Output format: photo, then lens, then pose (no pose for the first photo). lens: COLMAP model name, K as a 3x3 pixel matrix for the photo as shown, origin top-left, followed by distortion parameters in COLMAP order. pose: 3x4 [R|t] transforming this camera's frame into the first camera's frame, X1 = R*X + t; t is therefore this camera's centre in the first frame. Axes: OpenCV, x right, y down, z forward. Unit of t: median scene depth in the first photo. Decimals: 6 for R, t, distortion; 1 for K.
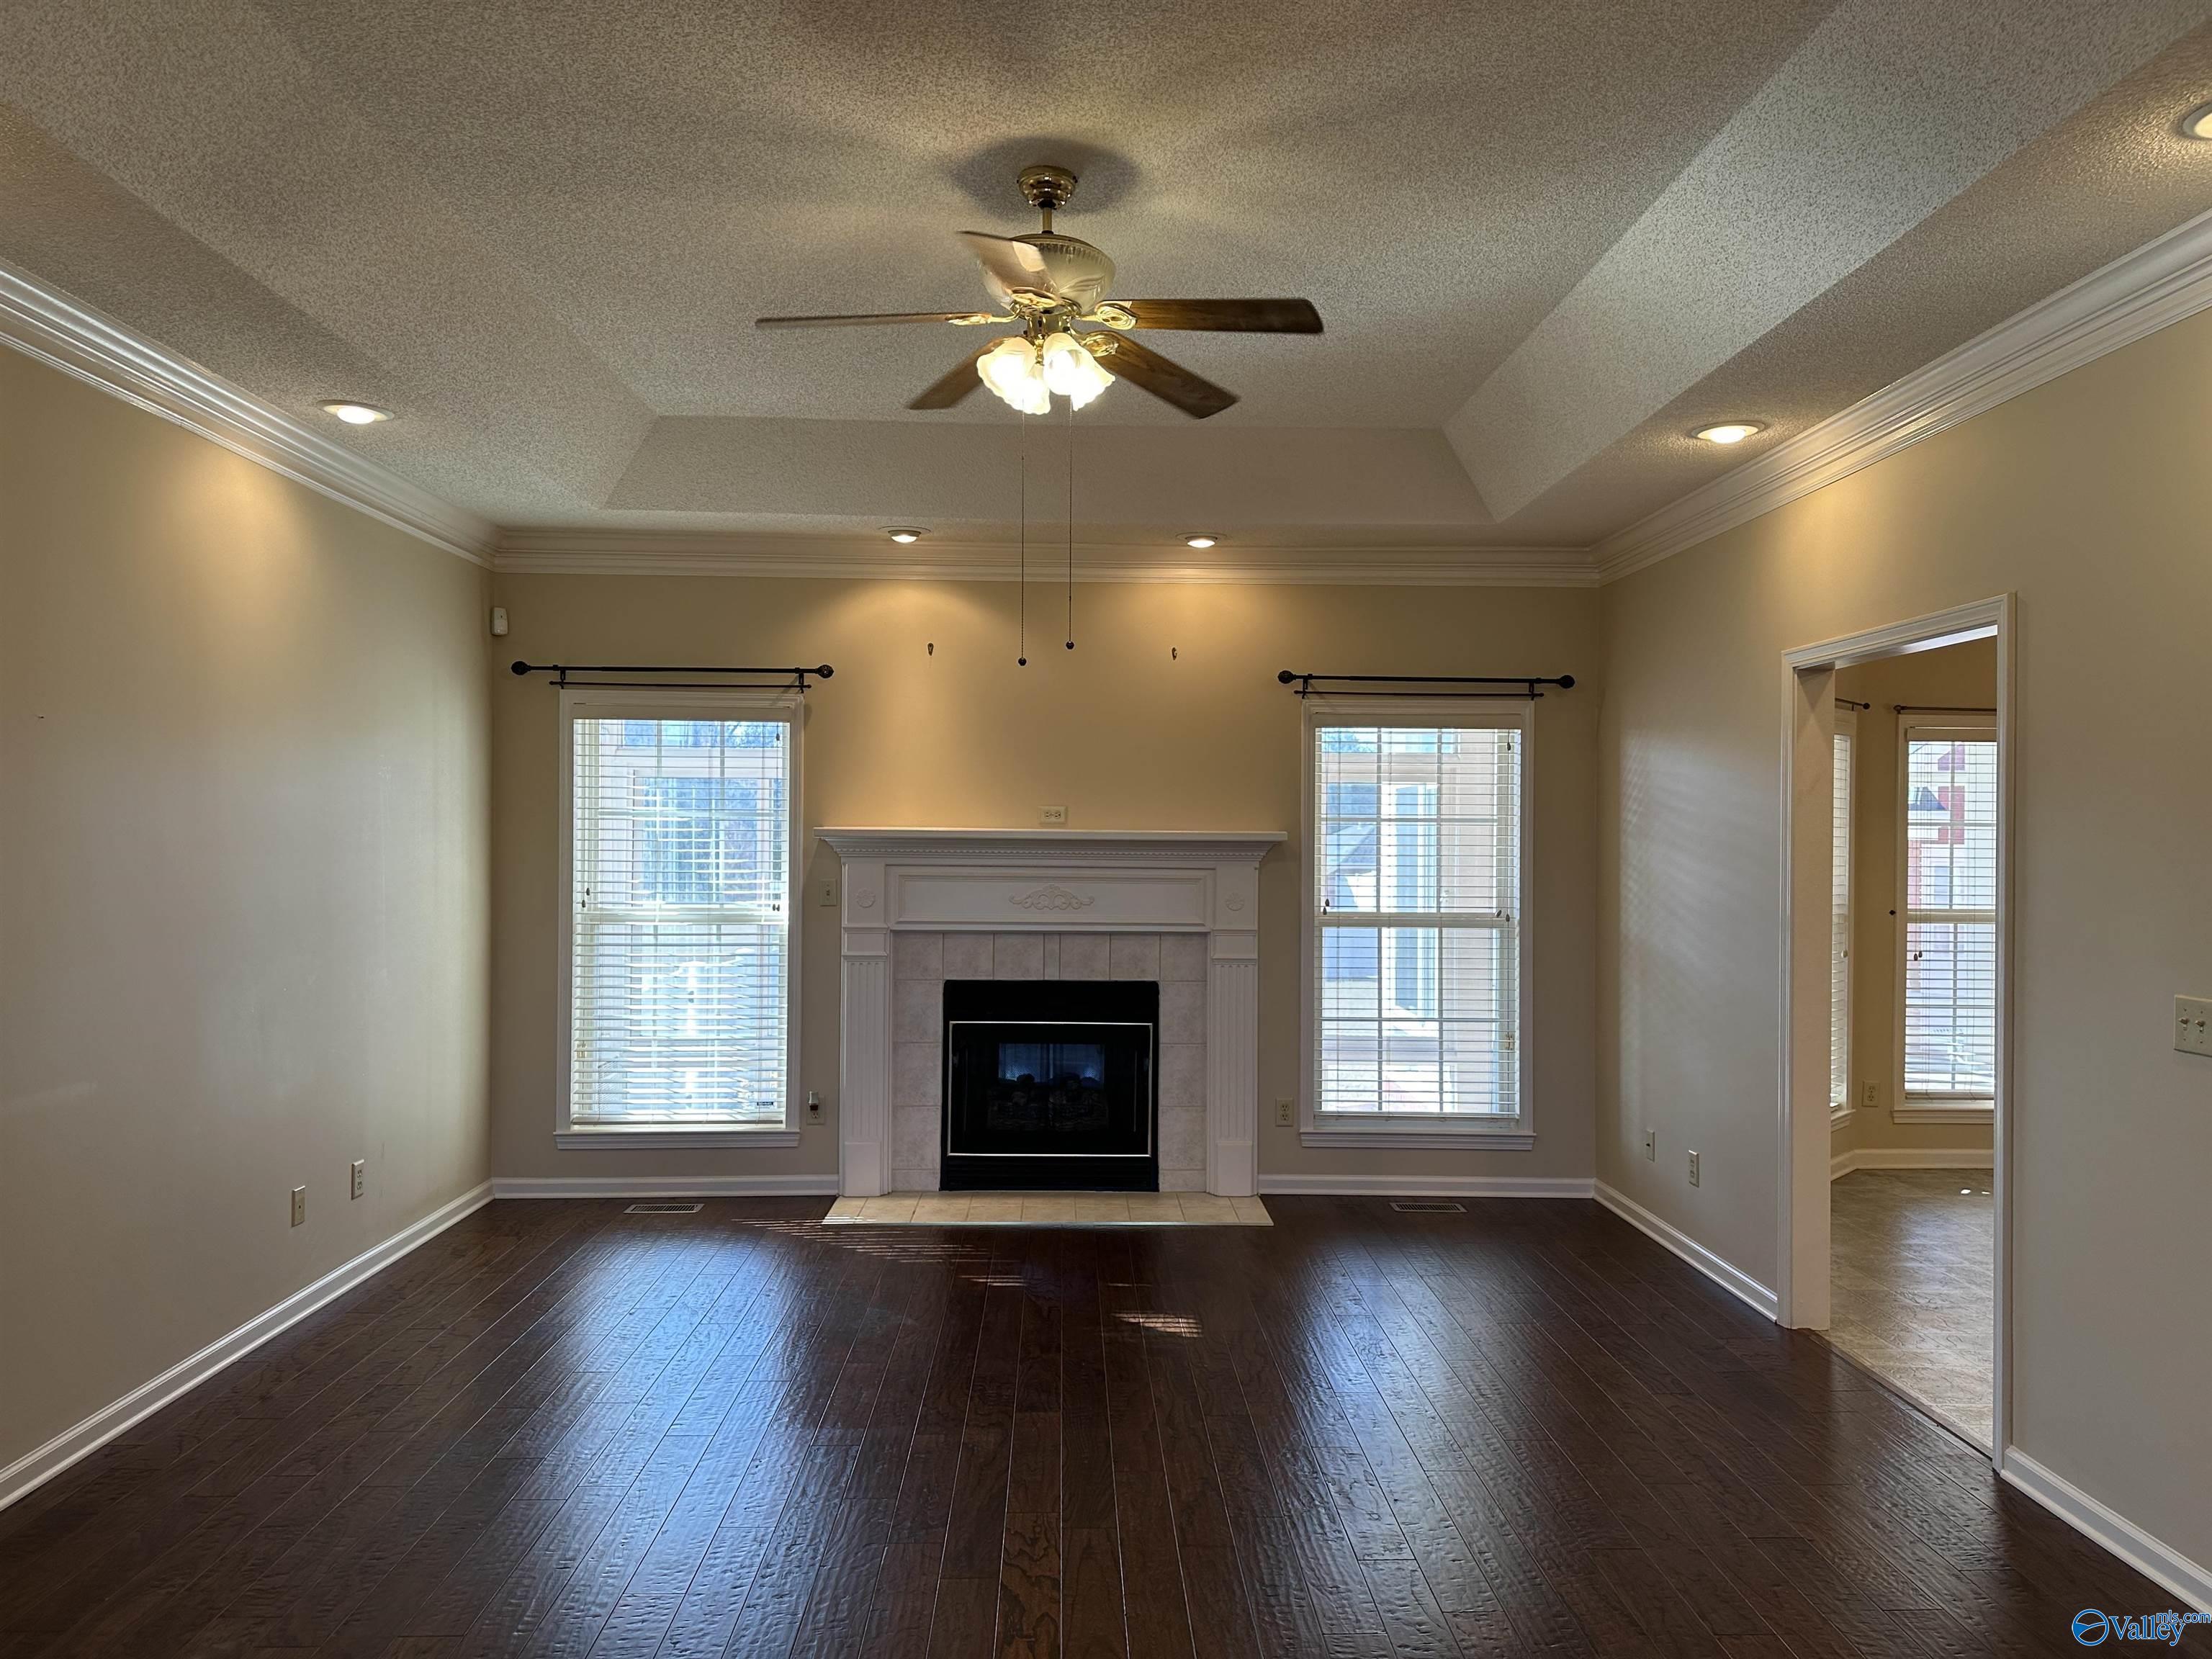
lens RADIAL K [[1617.8, 0, 1108.4], [0, 1617.8, 863.8], [0, 0, 1]] dist [0.000592, -0.000248]
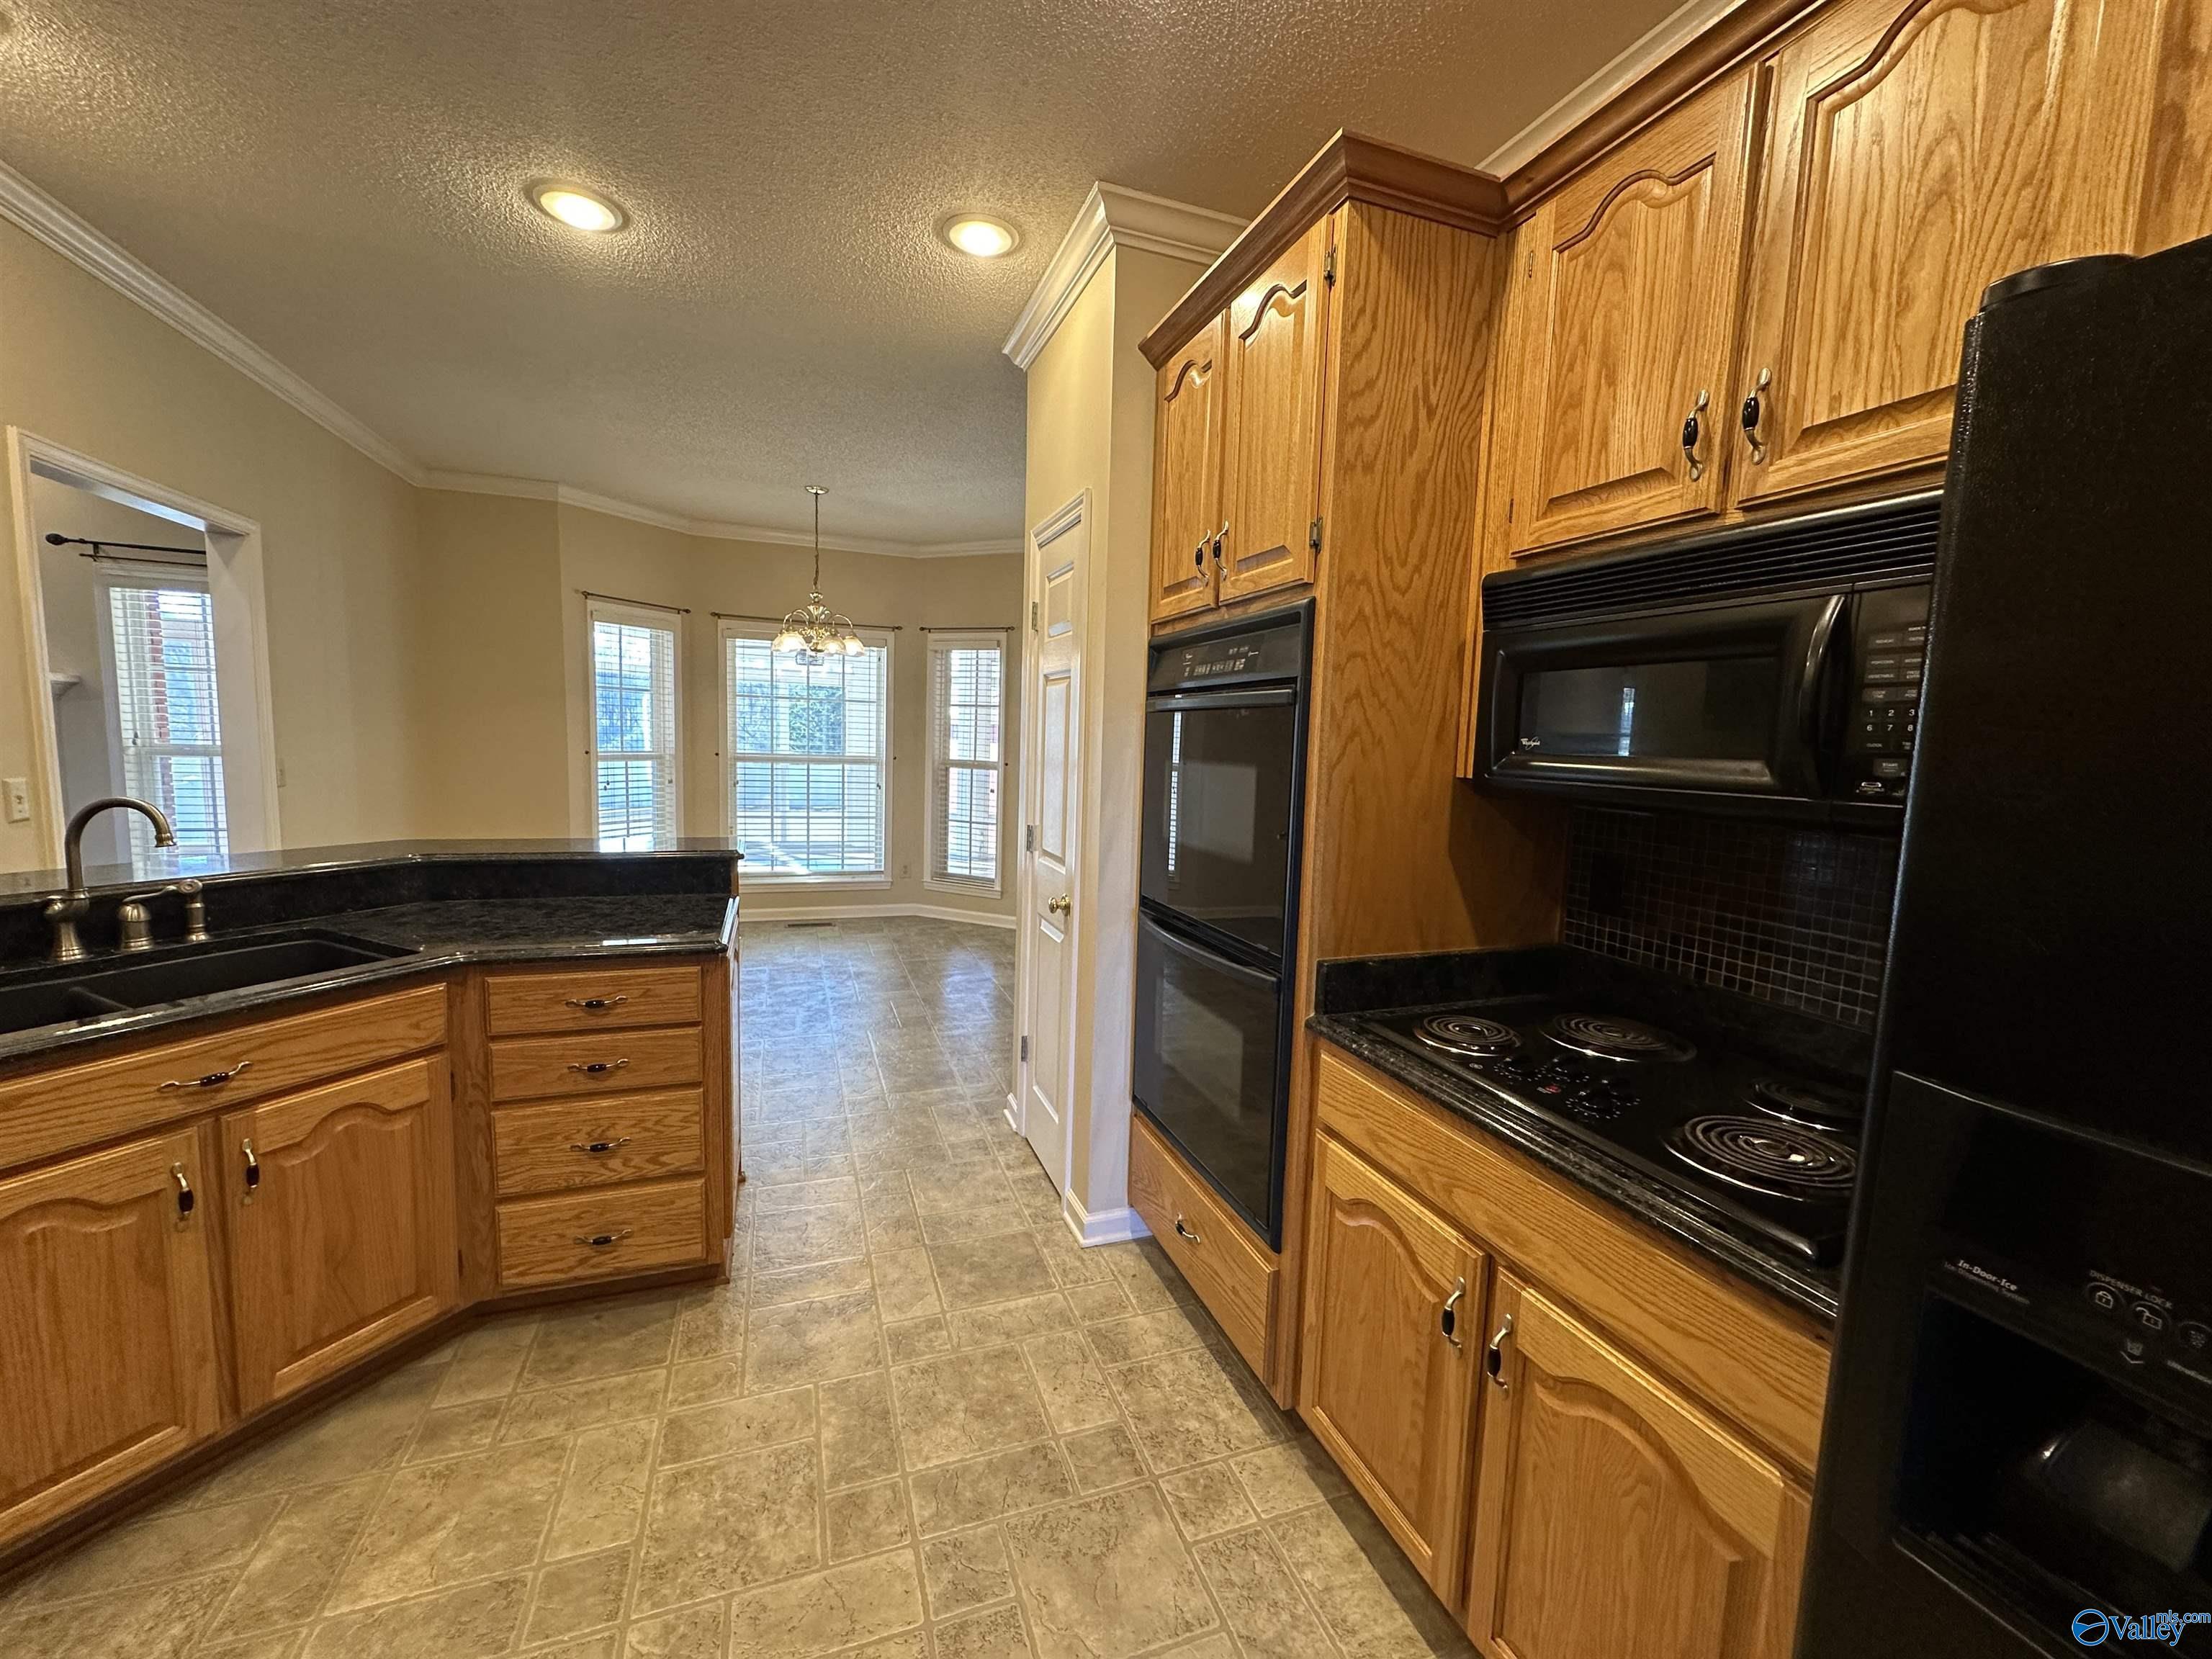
lens RADIAL K [[881.4, 0, 1105.4], [0, 881.4, 828.8], [0, 0, 1]] dist [-0.003669, 0.000569]
pose [[0.947902, -0.007587, 0.318472, 0.551054], [-0.027180, 0.994145, 0.104584, 0.003200], [-0.317401, -0.107792, 0.942145, 0.136589]]
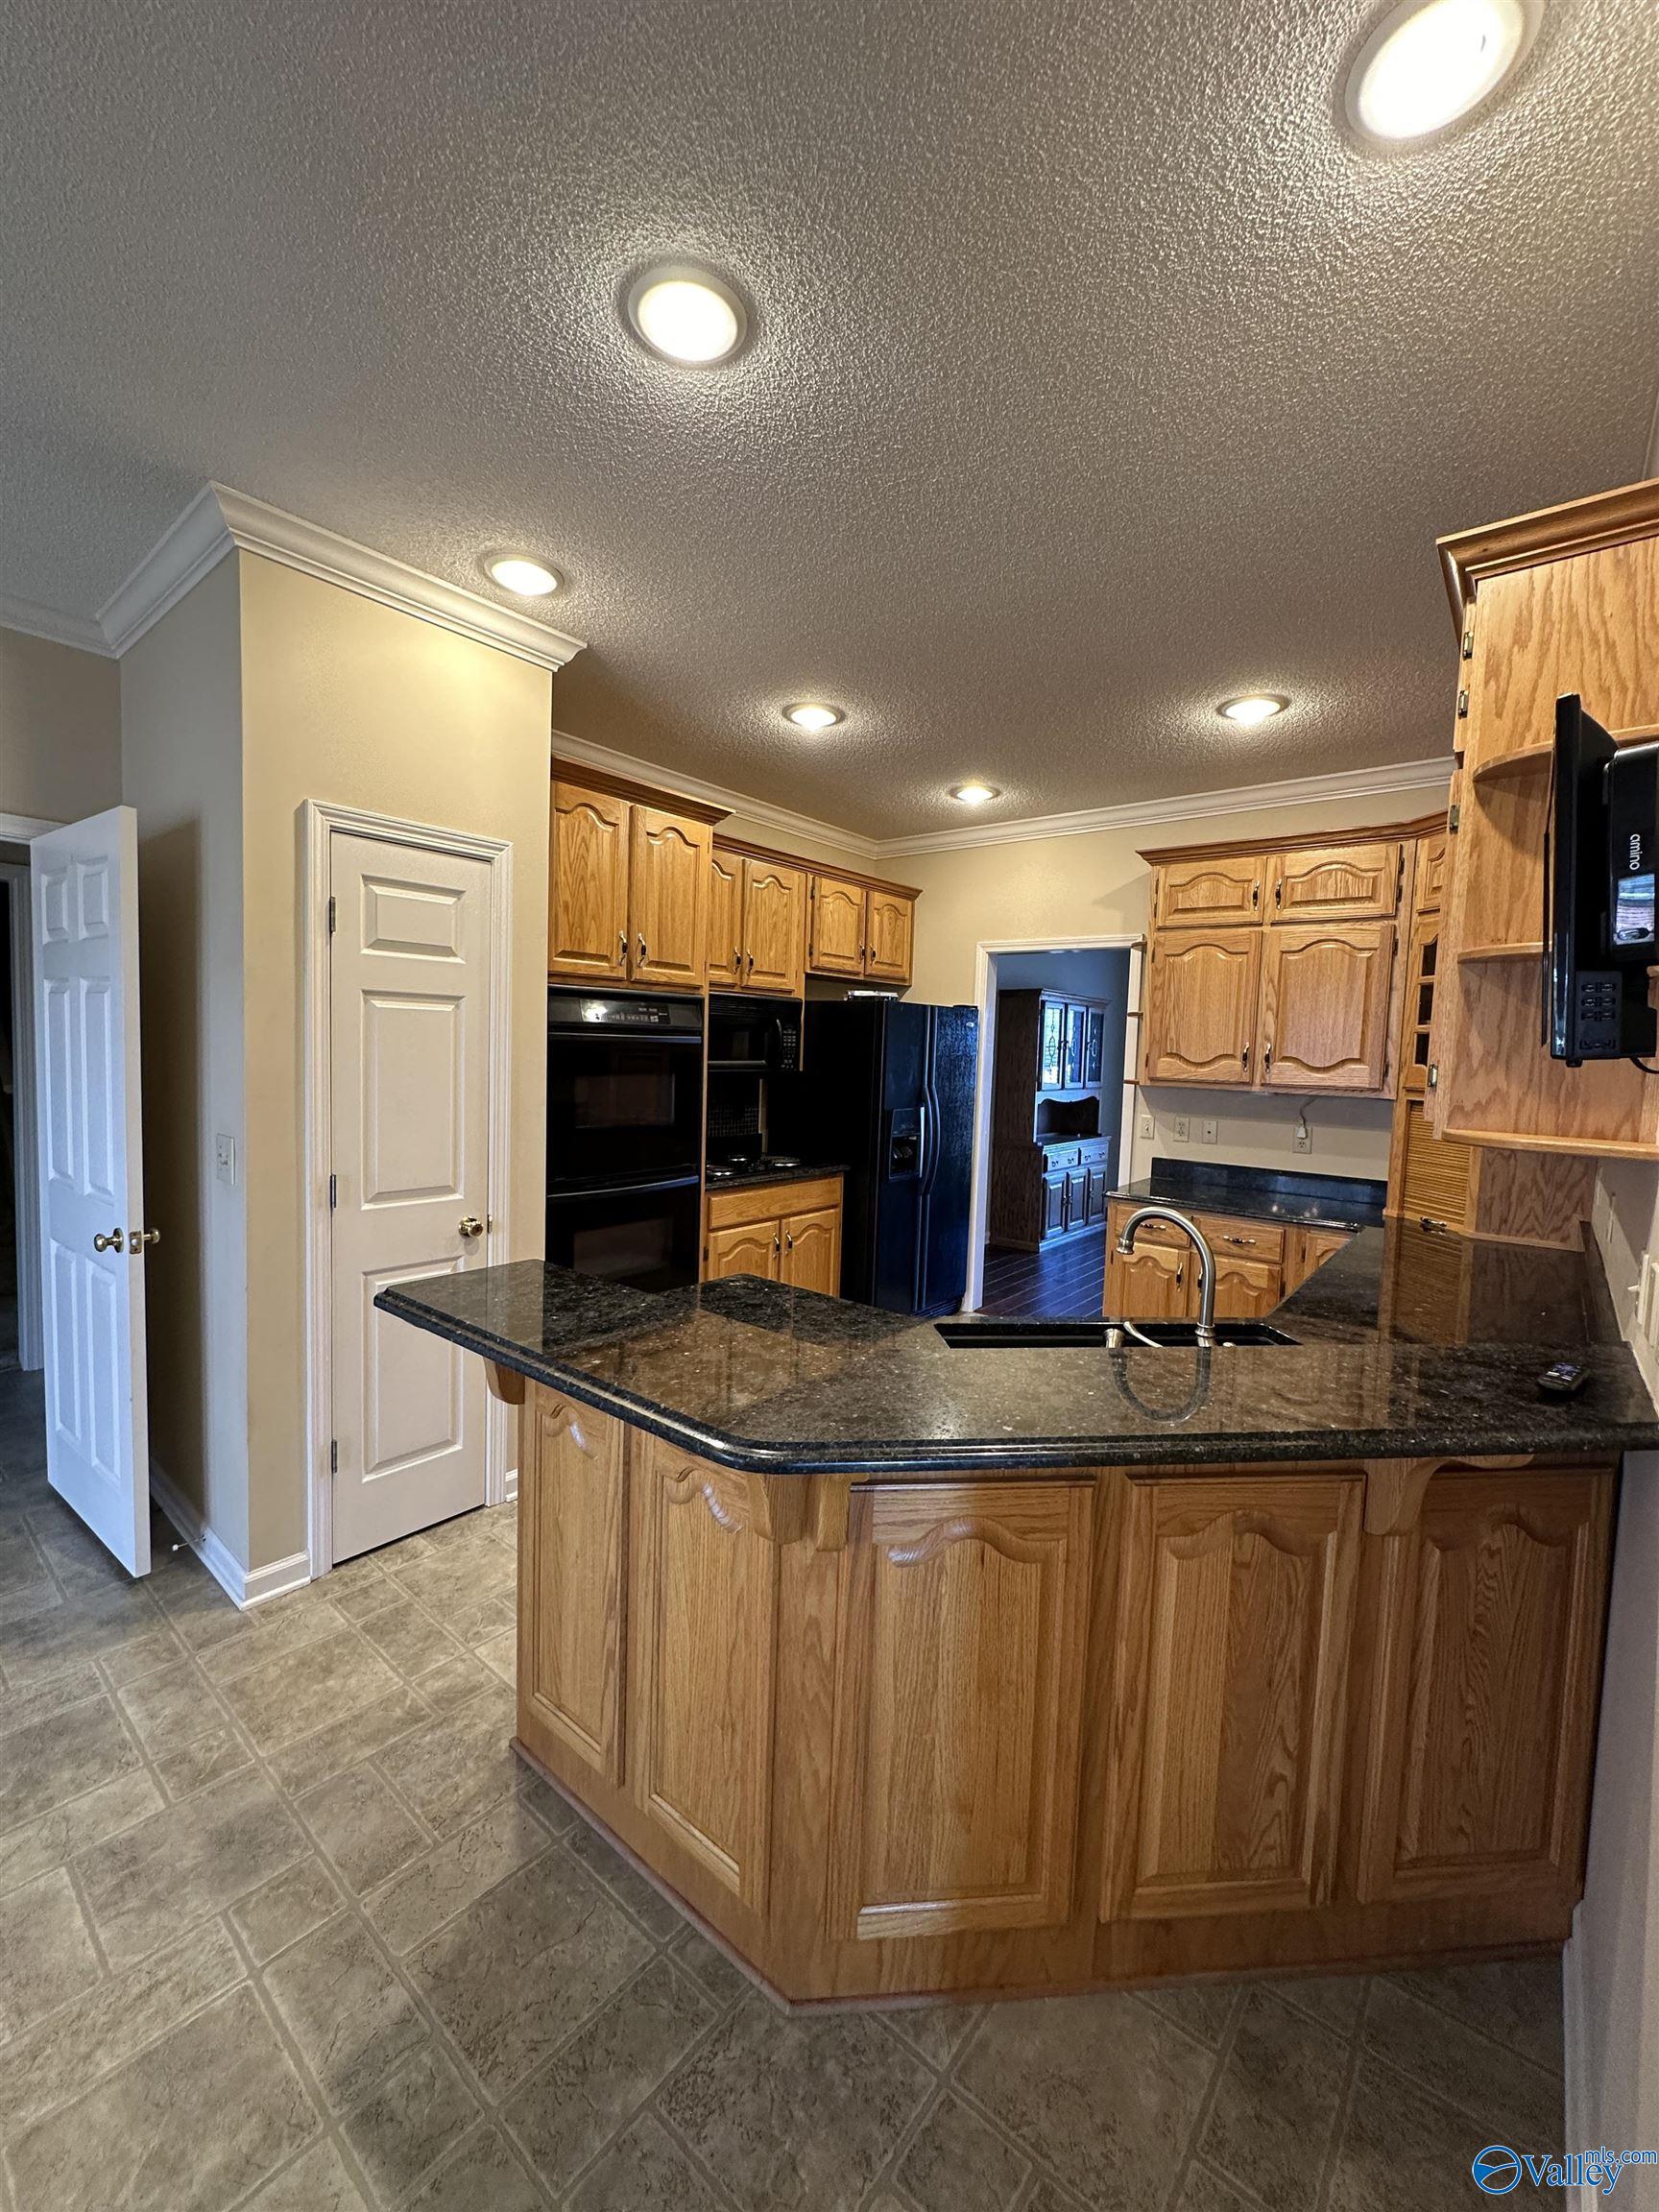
lens RADIAL K [[881.4, 0, 829.5], [0, 881.4, 1106.0], [0, 0, 1]] dist [-0.003669, 0.000569]
pose [[-0.753506, -0.078218, 0.652771, 0.320588], [-0.037085, 0.996373, 0.076581, -0.010678], [-0.656394, 0.033496, -0.753674, 0.614216]]
